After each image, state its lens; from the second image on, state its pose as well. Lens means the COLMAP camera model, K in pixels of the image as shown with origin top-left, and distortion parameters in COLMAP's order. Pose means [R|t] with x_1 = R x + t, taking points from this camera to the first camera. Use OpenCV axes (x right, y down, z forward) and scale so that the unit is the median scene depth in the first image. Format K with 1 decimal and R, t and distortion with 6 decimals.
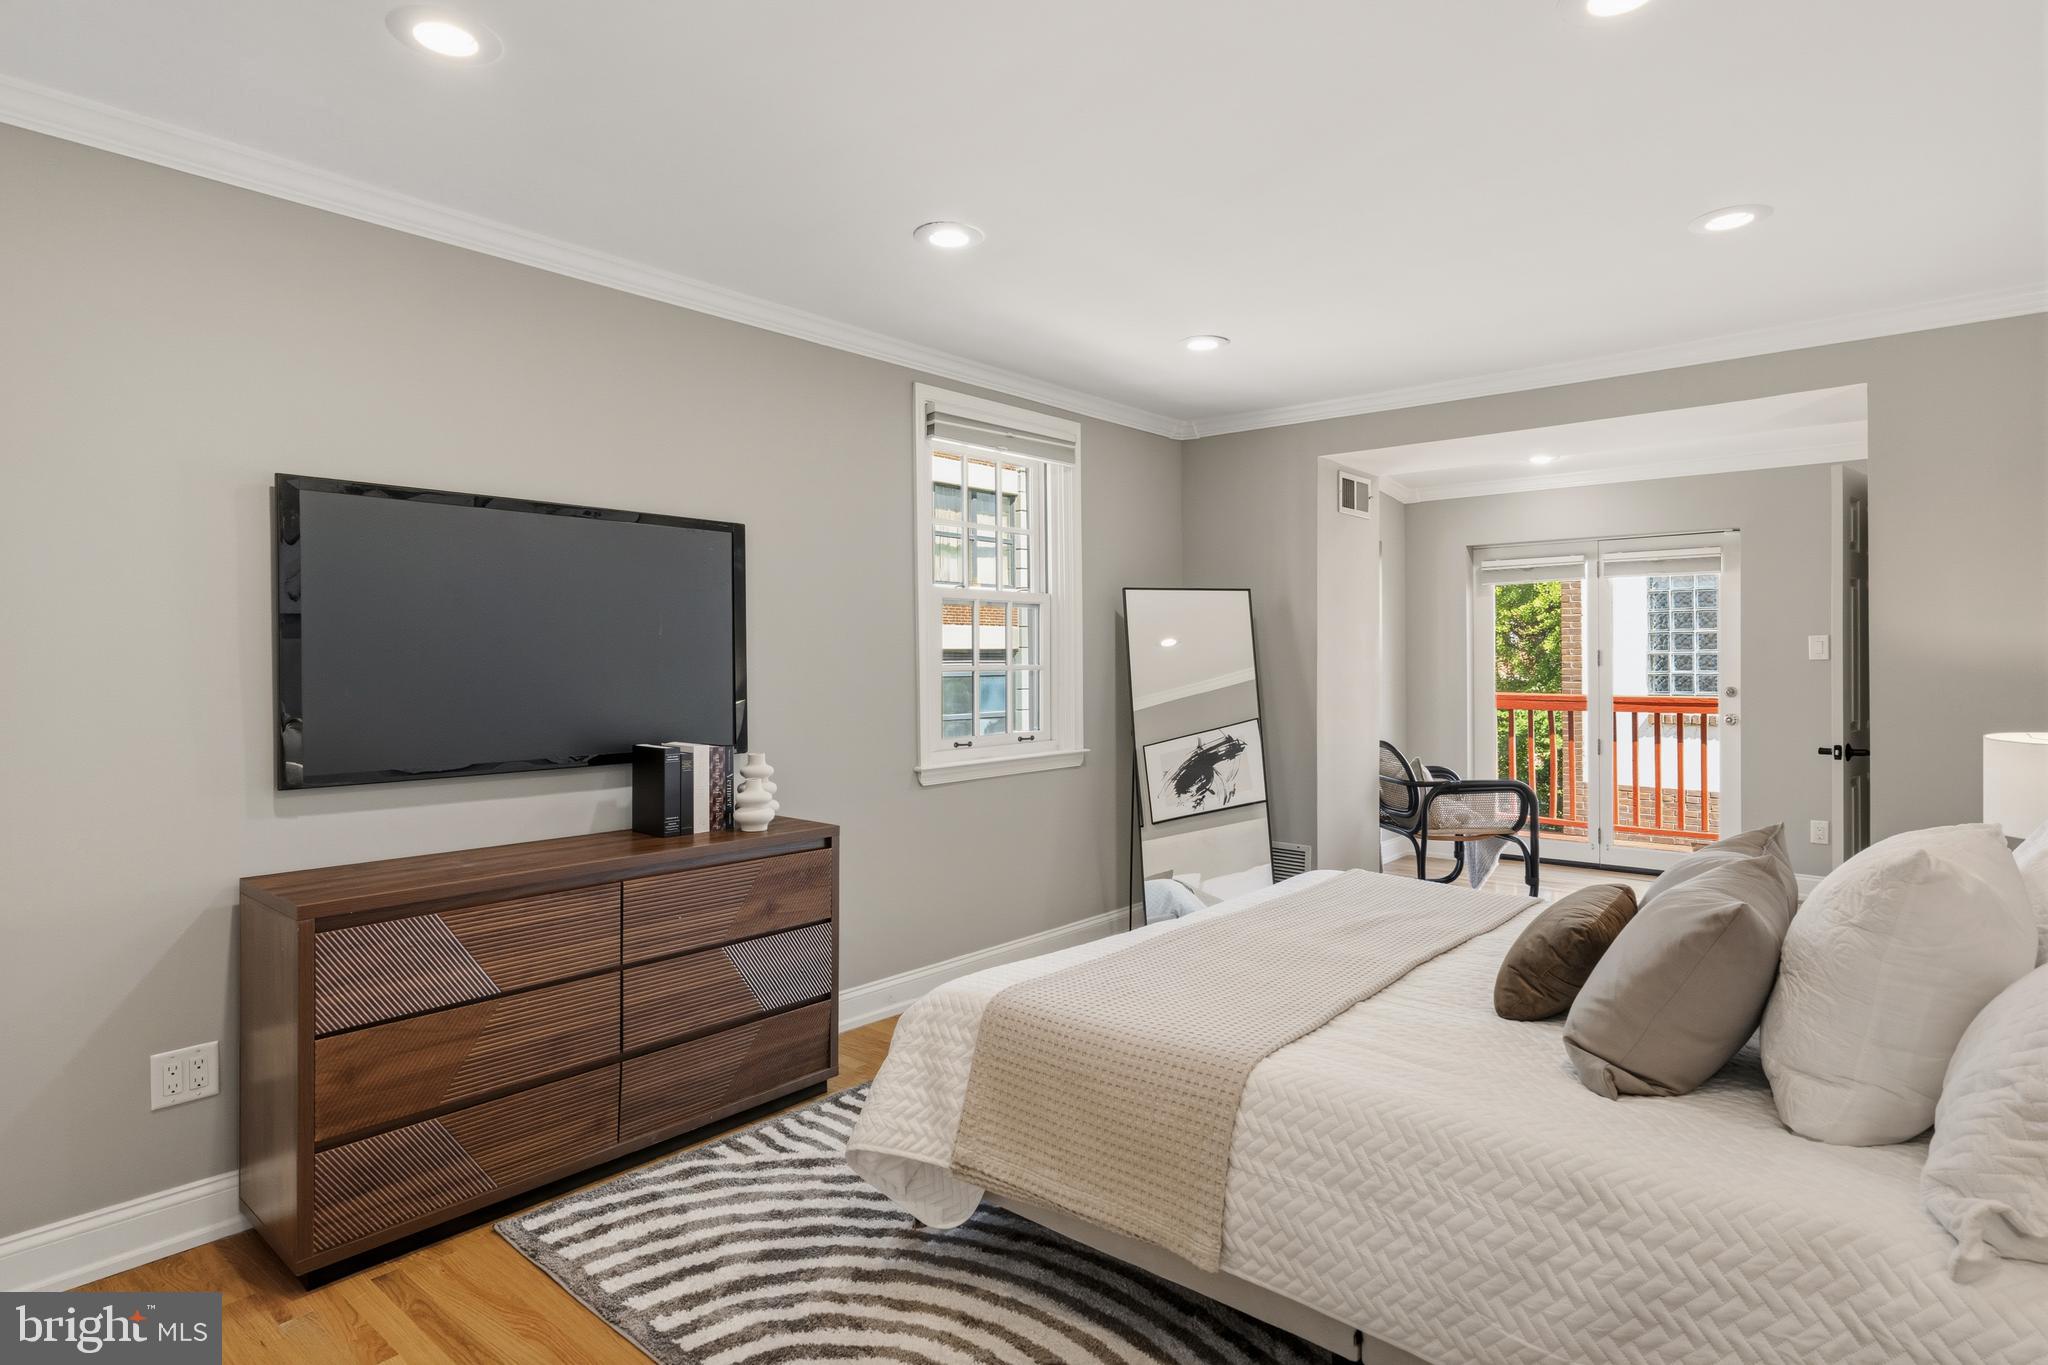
lens RADIAL K [[1110.0, 0, 1020.3], [0, 1110.0, 660.3], [0, 0, 1]] dist [-0.000692, 0.004978]
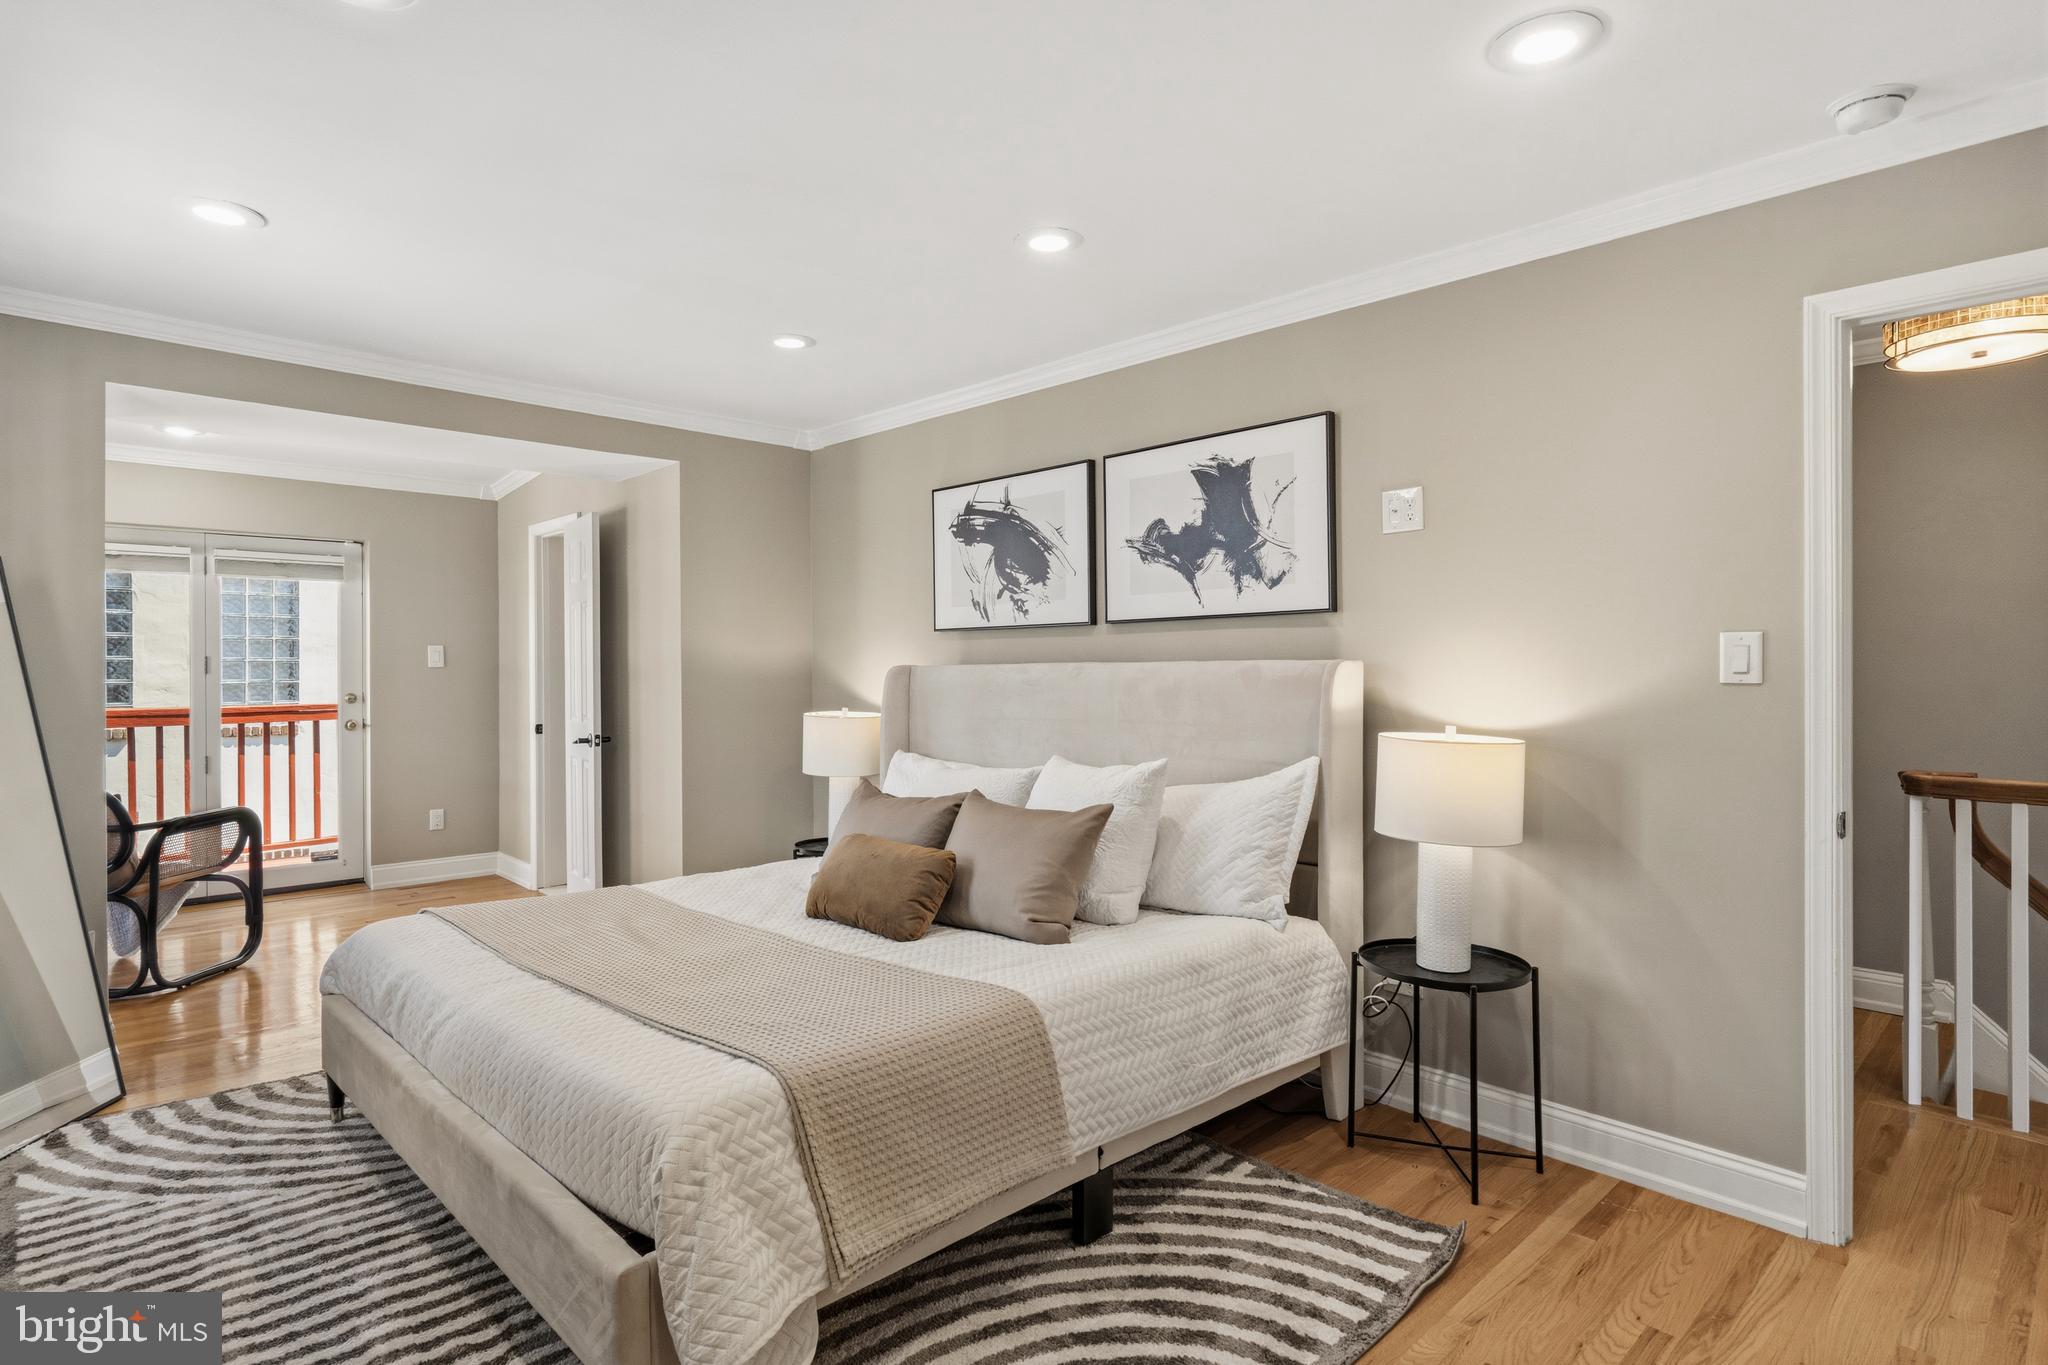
lens RADIAL K [[1073.4, 0, 1033.4], [0, 1073.4, 666.3], [0, 0, 1]] dist [0.002739, 0.002205]
pose [[0.076108, 0.004230, 0.997091, -0.281383], [-0.000813, 0.999991, -0.004180, 0.002026], [-0.997099, -0.000493, 0.076111, 0.265140]]
